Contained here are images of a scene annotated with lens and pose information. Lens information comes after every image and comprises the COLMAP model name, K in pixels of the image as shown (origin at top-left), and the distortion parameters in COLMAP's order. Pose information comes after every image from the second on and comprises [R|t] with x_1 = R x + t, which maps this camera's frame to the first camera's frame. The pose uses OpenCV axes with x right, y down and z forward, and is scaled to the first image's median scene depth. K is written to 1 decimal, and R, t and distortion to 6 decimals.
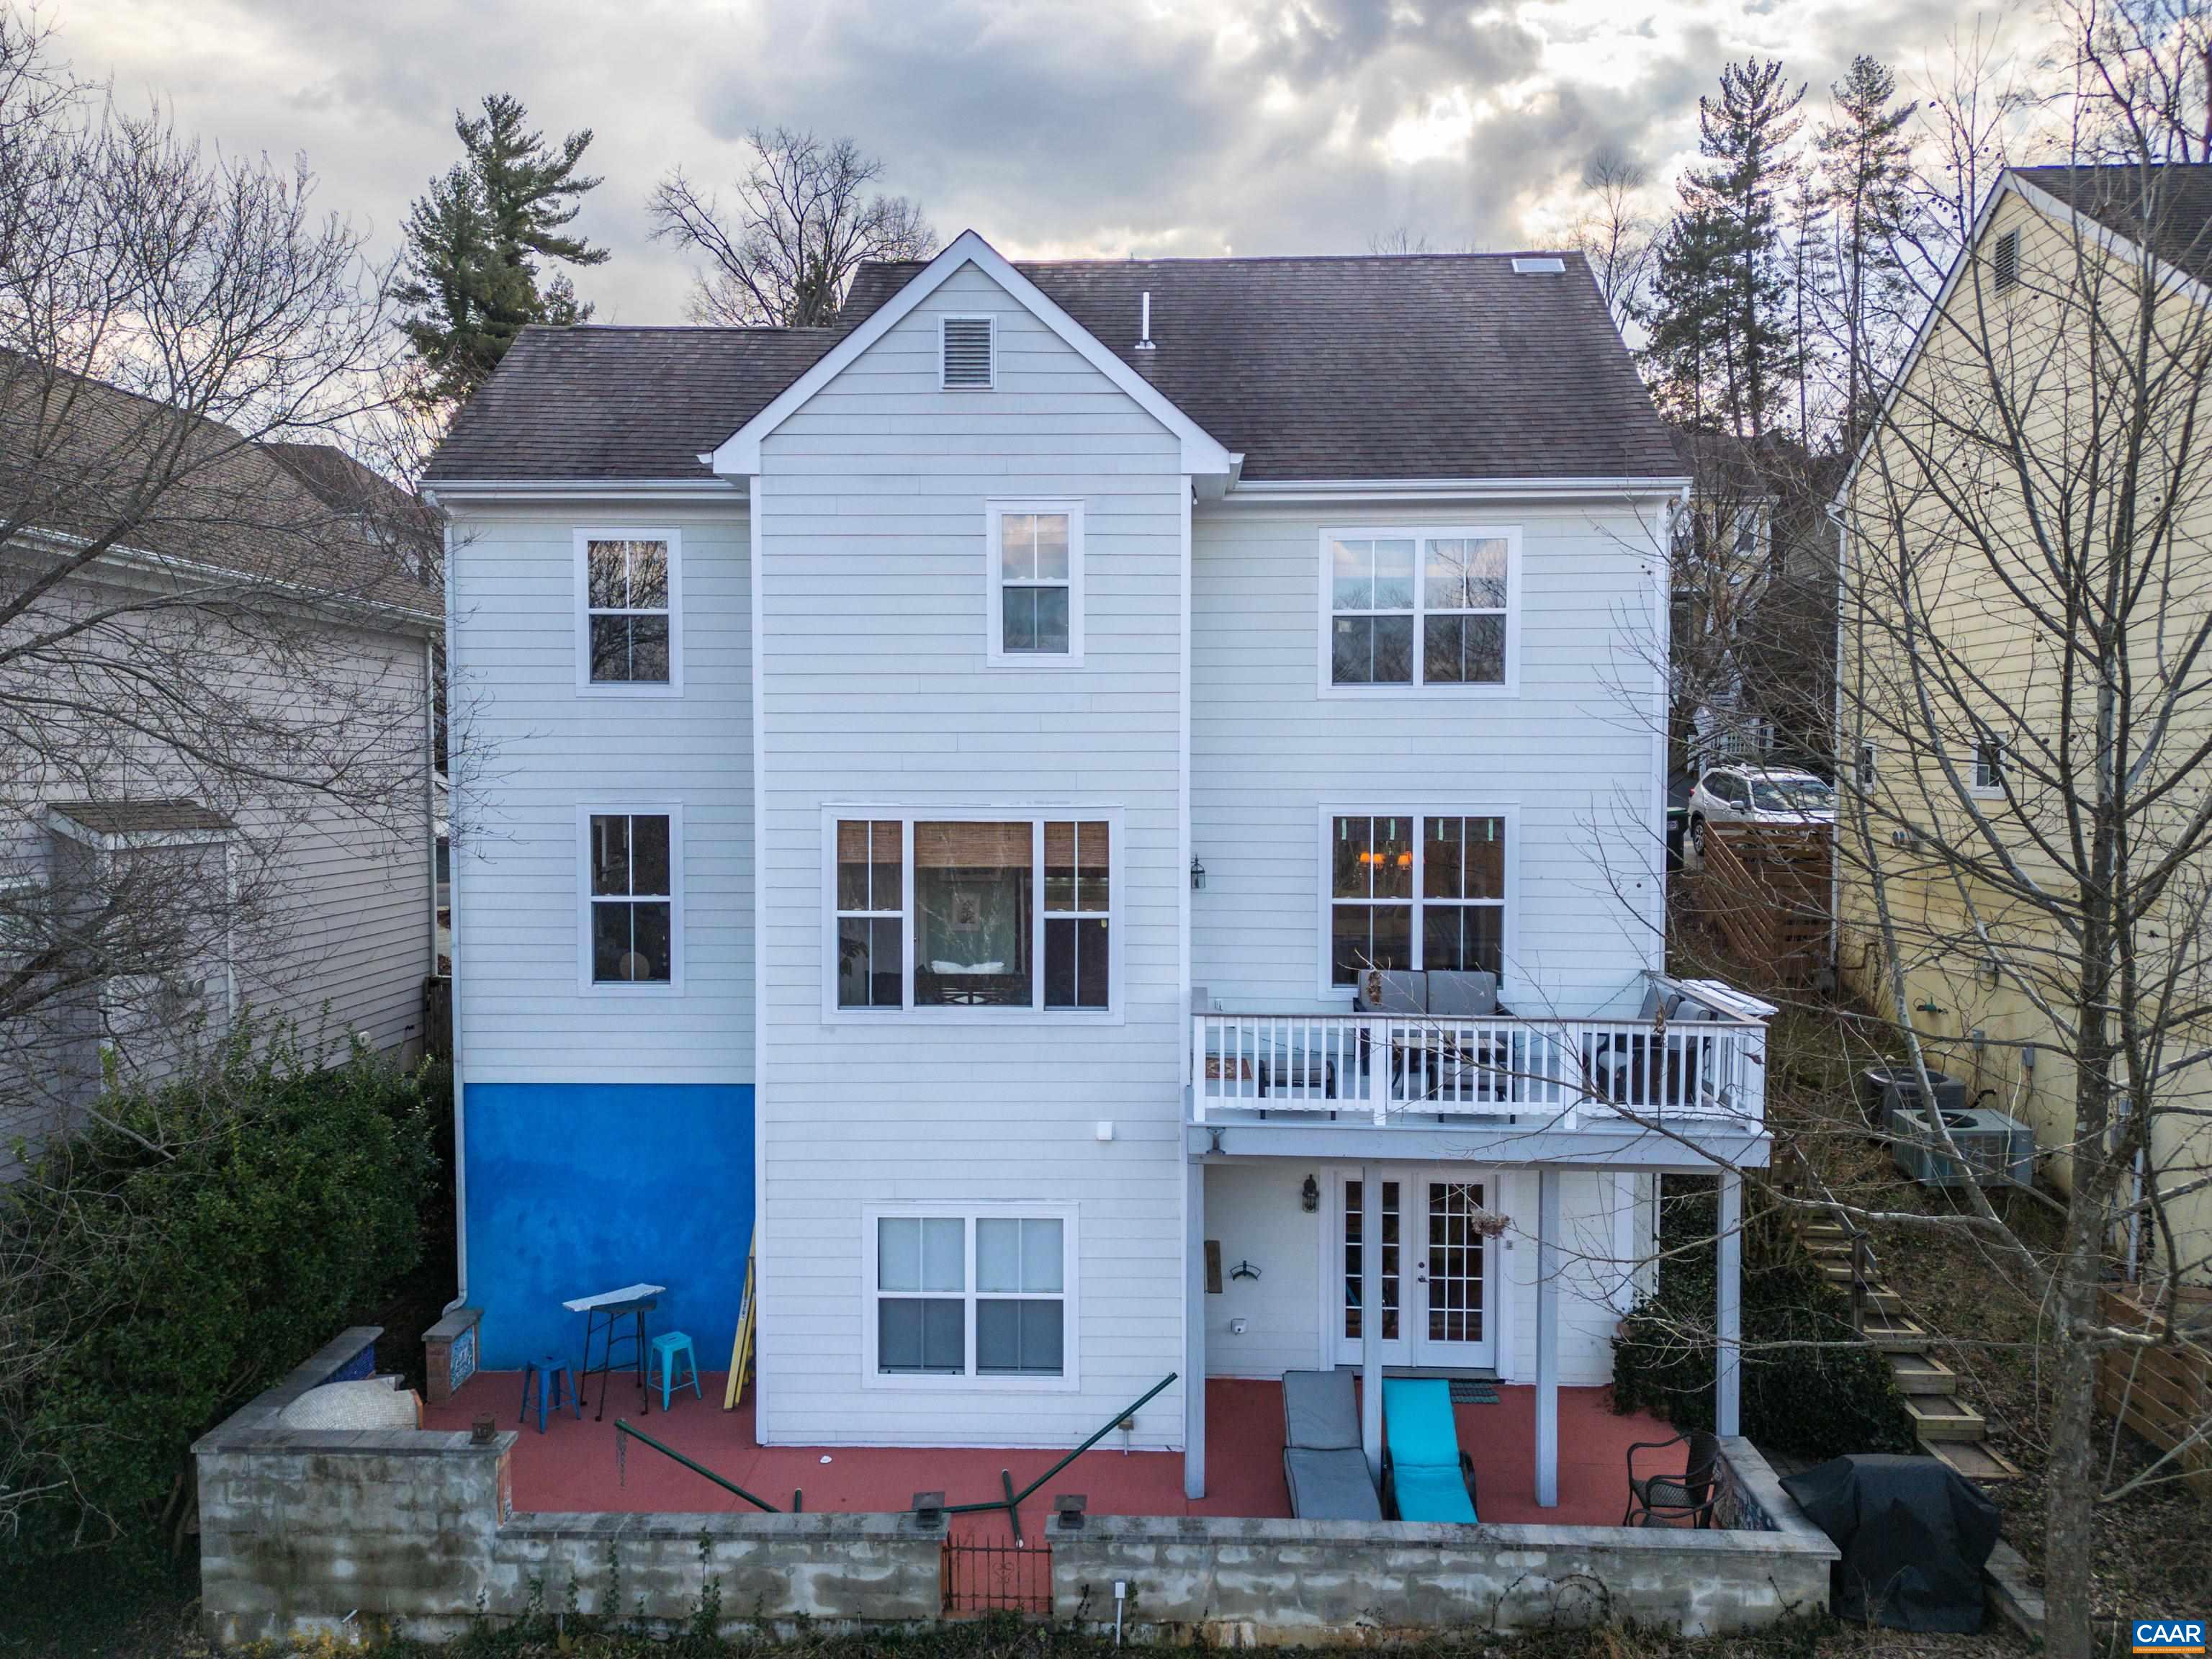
lens RADIAL K [[1558.8, 0, 1121.7], [0, 1558.8, 823.2], [0, 0, 1]] dist [0.082769, -0.087644]
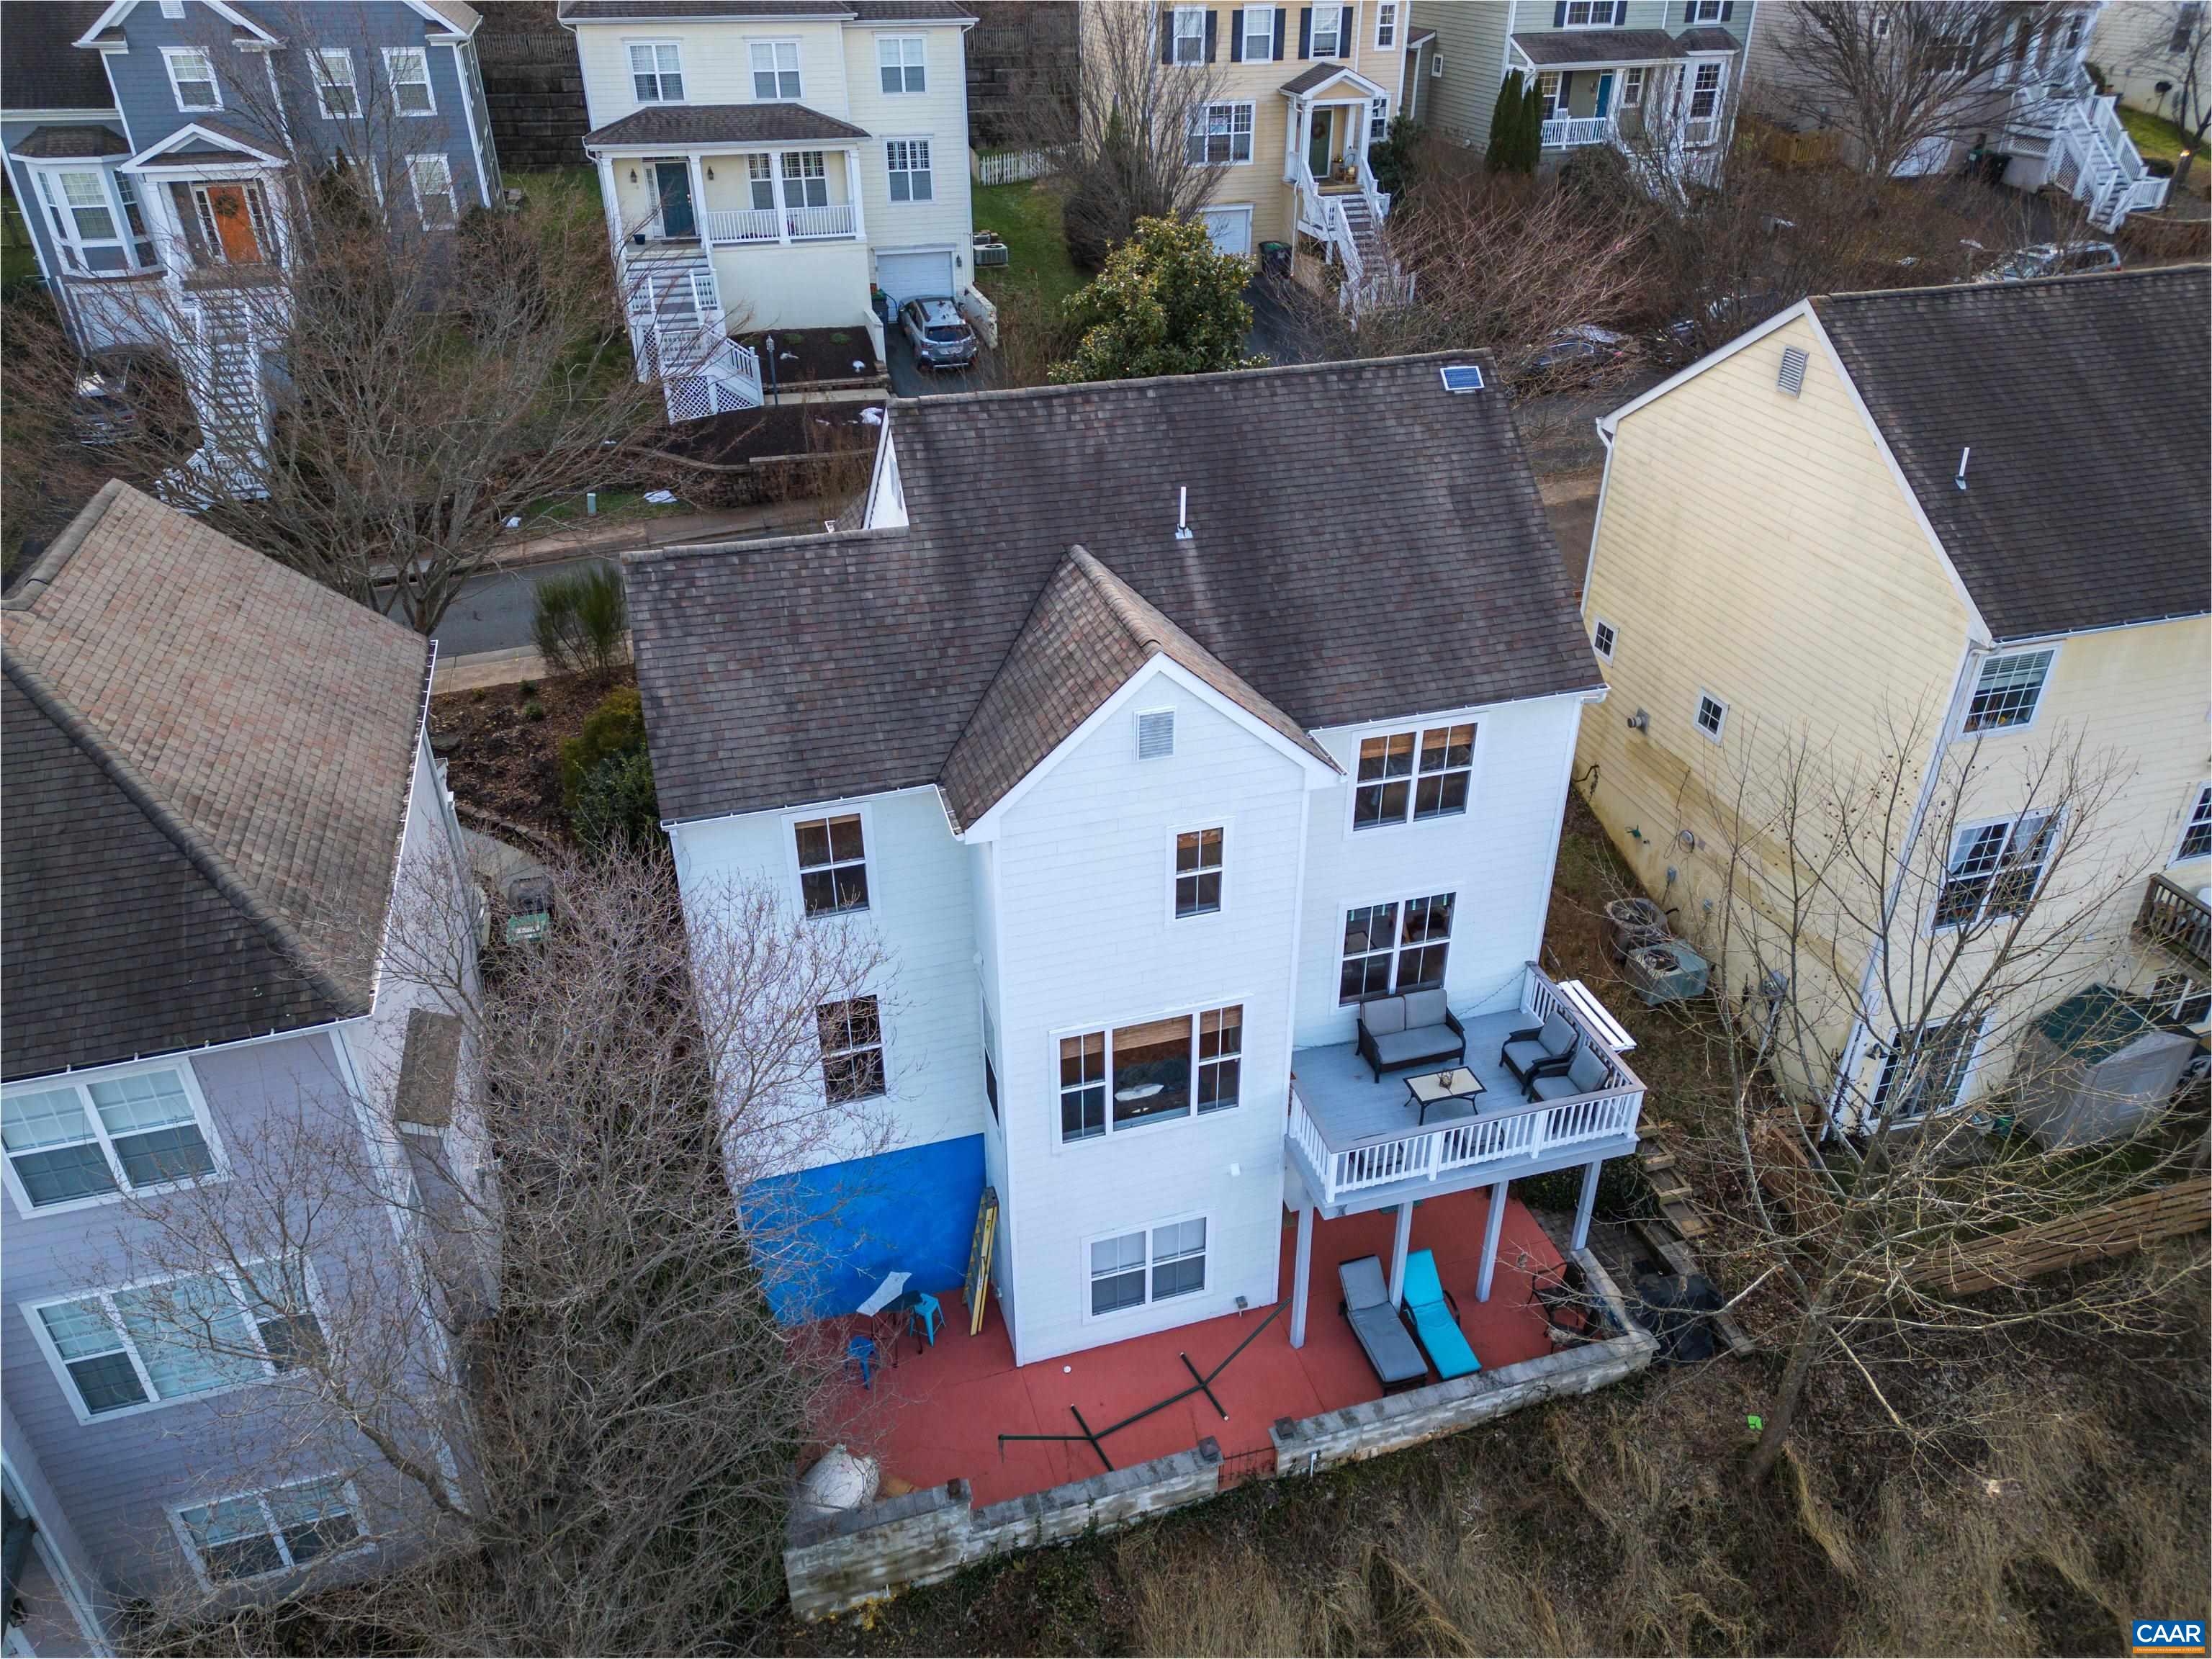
lens RADIAL K [[1558.8, 0, 1121.7], [0, 1558.8, 823.2], [0, 0, 1]] dist [0.082769, -0.087644]
pose [[0.946068, -0.166113, 0.278142, -0.483293], [0.012598, 0.876757, 0.480768, -0.834316], [-0.323724, -0.451335, 0.831564, -0.082097]]
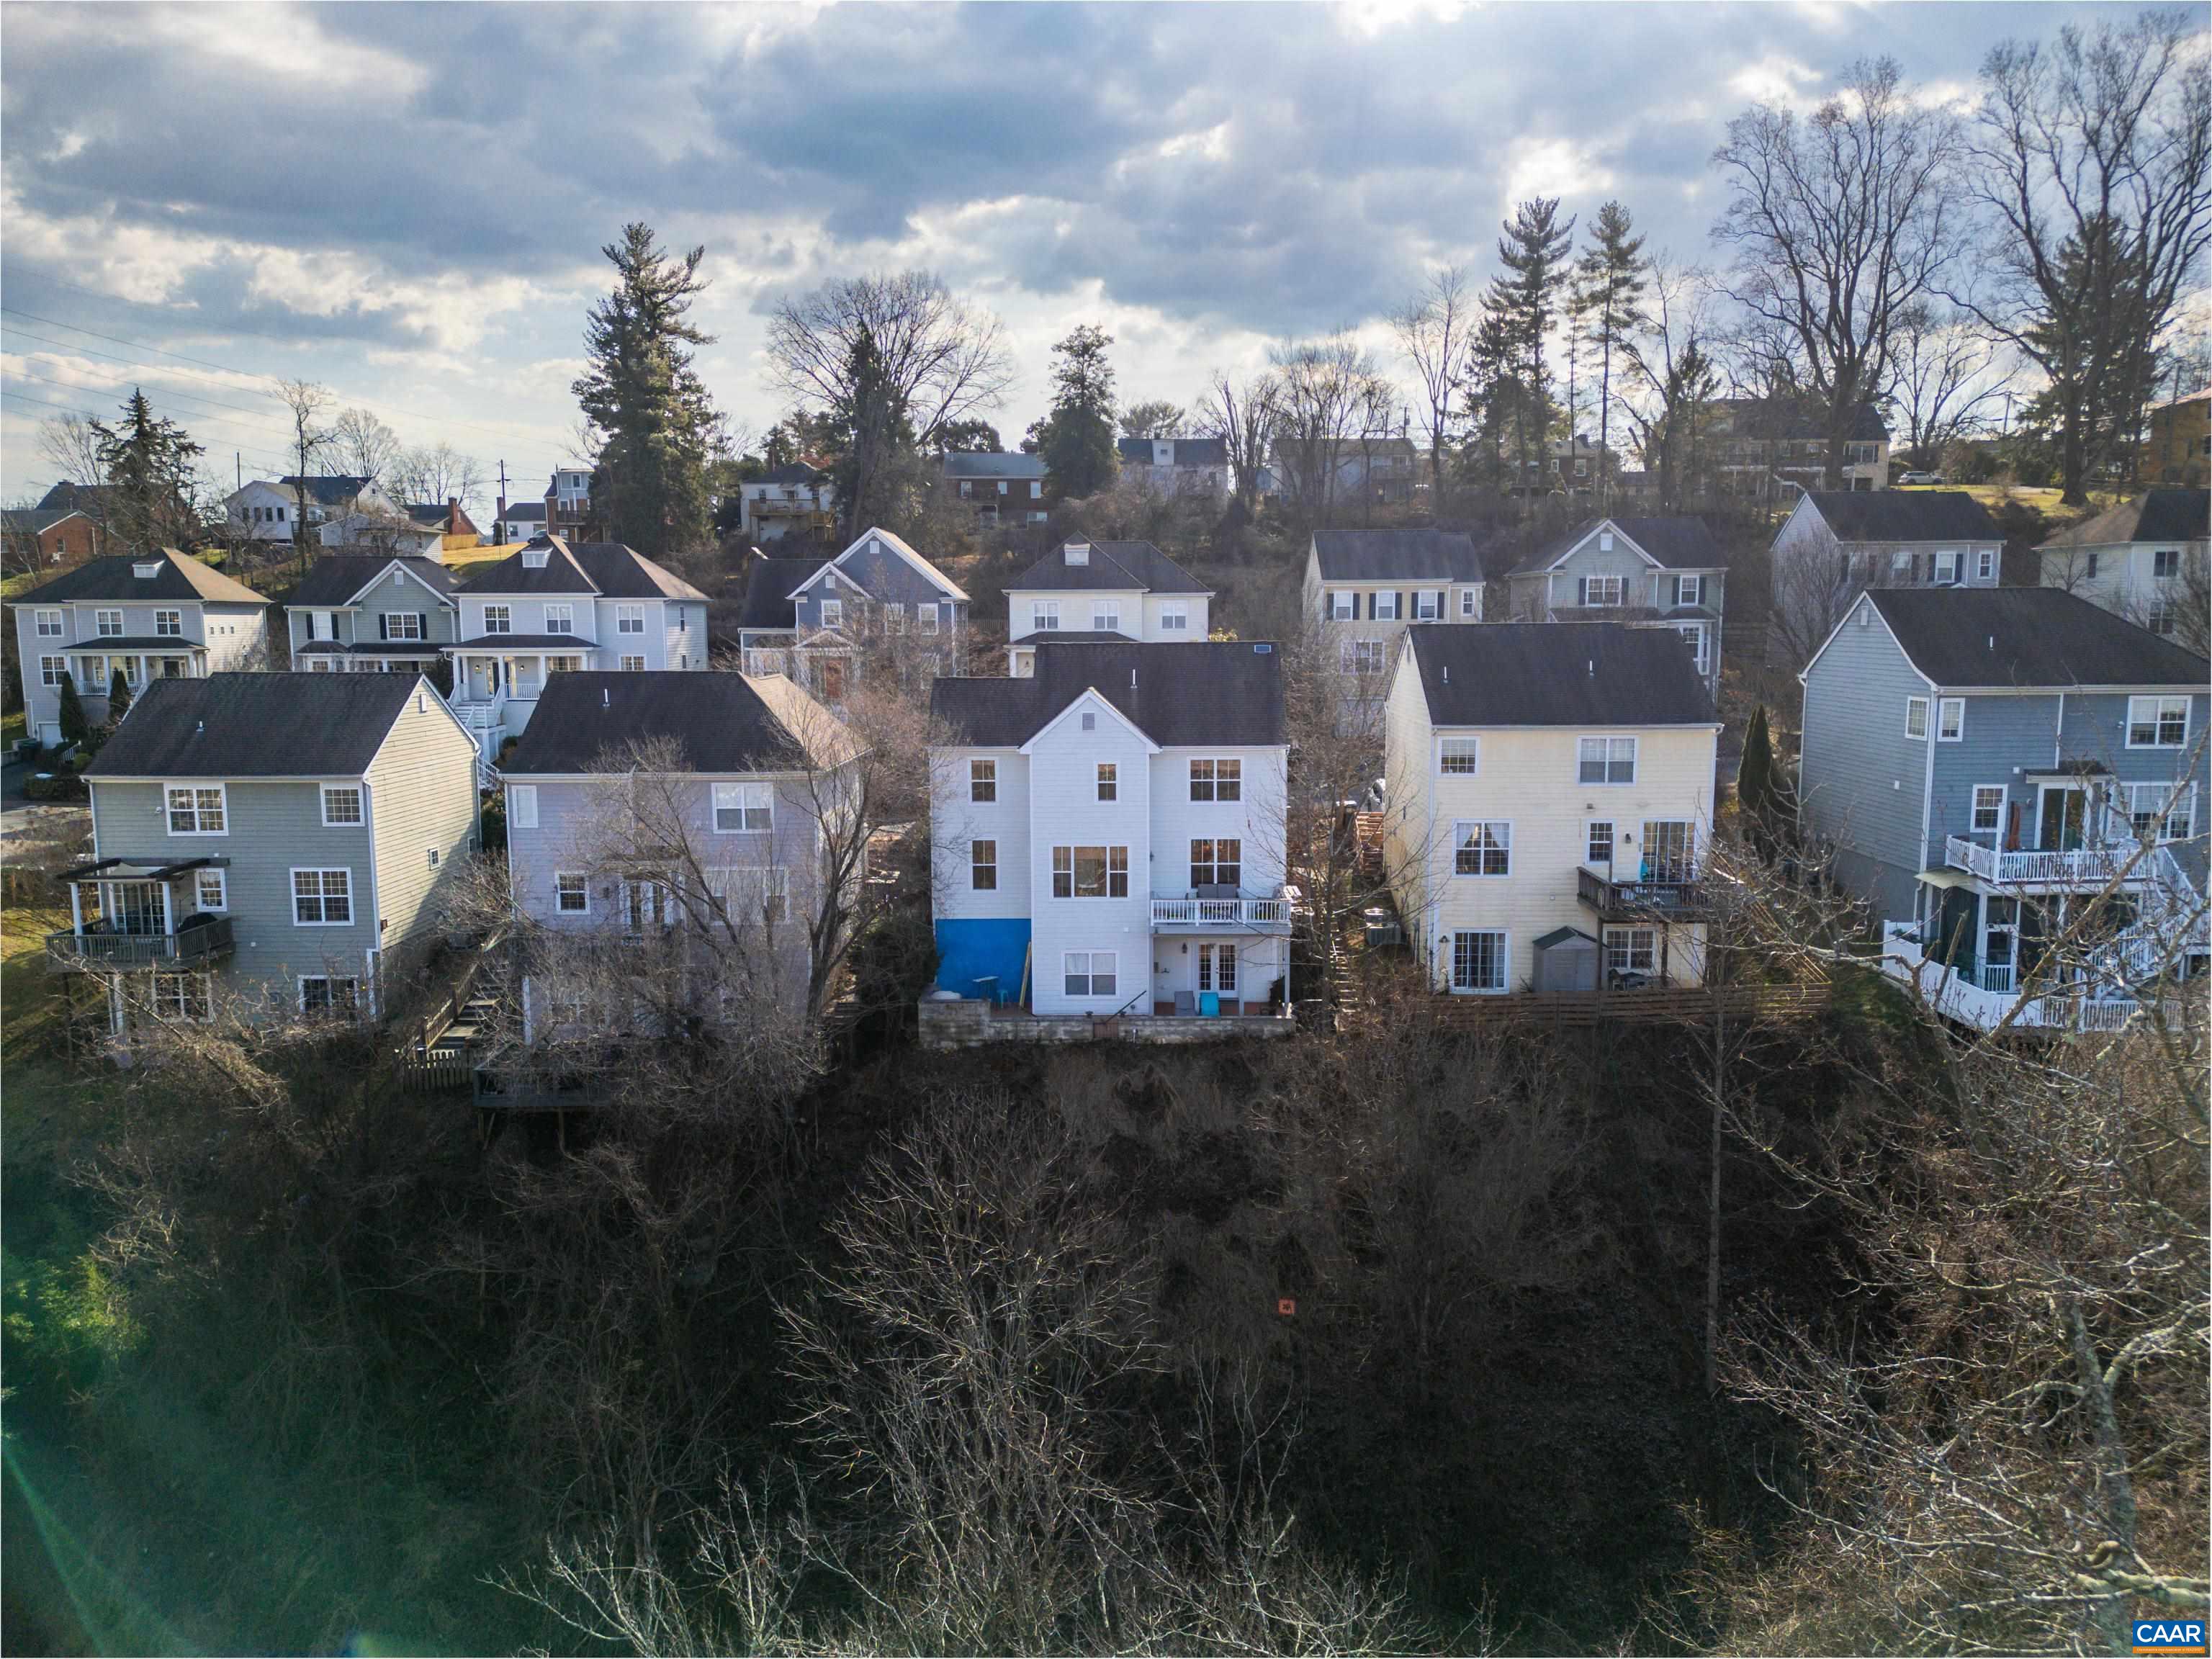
lens RADIAL K [[1558.8, 0, 1121.7], [0, 1558.8, 823.2], [0, 0, 1]] dist [0.082769, -0.087644]
pose [[0.999407, -0.010286, 0.032872, -0.140718], [0.007128, 0.995472, 0.094791, -0.402033], [-0.033698, -0.094500, 0.994954, -2.636723]]
